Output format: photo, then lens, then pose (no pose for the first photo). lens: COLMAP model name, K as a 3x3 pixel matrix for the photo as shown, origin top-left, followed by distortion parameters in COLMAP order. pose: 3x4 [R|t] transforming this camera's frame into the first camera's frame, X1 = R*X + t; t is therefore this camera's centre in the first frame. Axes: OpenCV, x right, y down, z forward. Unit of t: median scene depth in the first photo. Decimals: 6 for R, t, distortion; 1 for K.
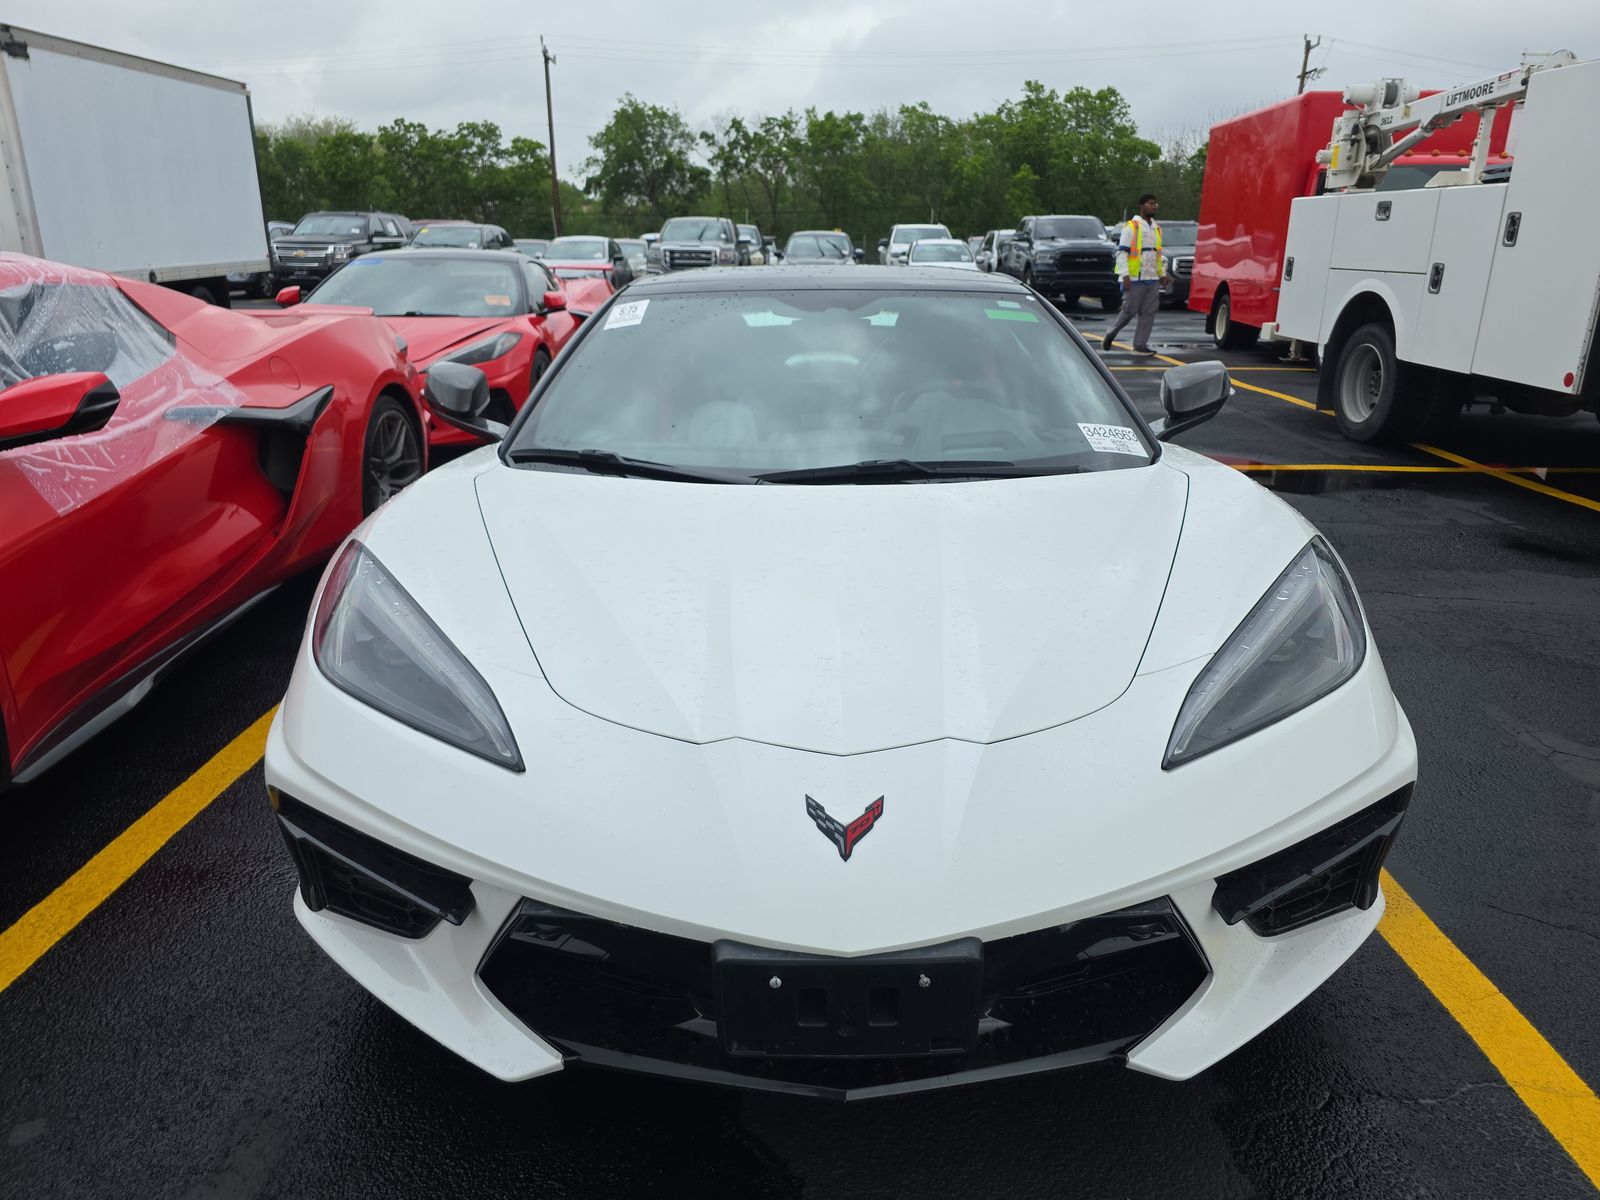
lens RADIAL K [[1174.2, 0, 800.0], [0, 1174.2, 600.0], [0, 0, 1]] dist [0.003925, -0.005998]
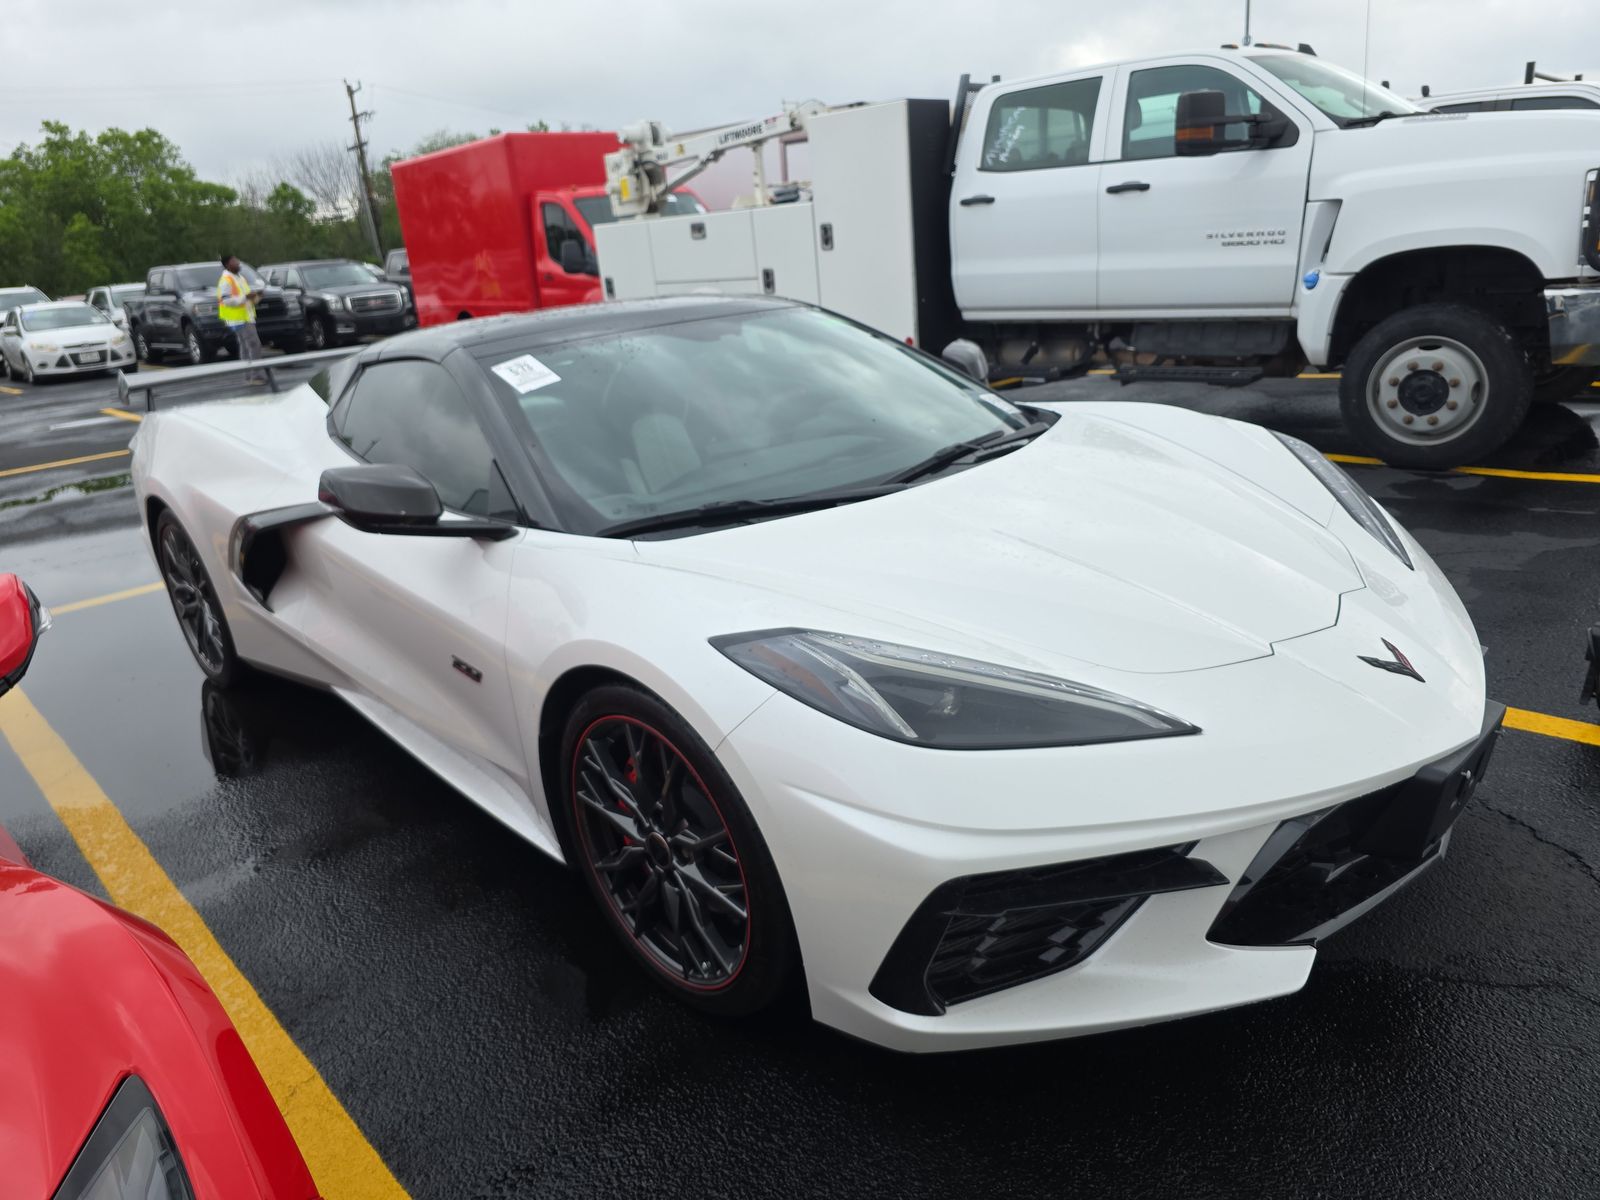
lens RADIAL K [[1110.4, 0, 809.3], [0, 1110.4, 591.2], [0, 0, 1]] dist [0.082247, -0.066636]
pose [[0.678755, -0.278574, 0.679476, -0.097017], [0.296436, 0.950460, 0.093552, -0.015386], [-0.671876, 0.137922, 0.727709, 0.039415]]
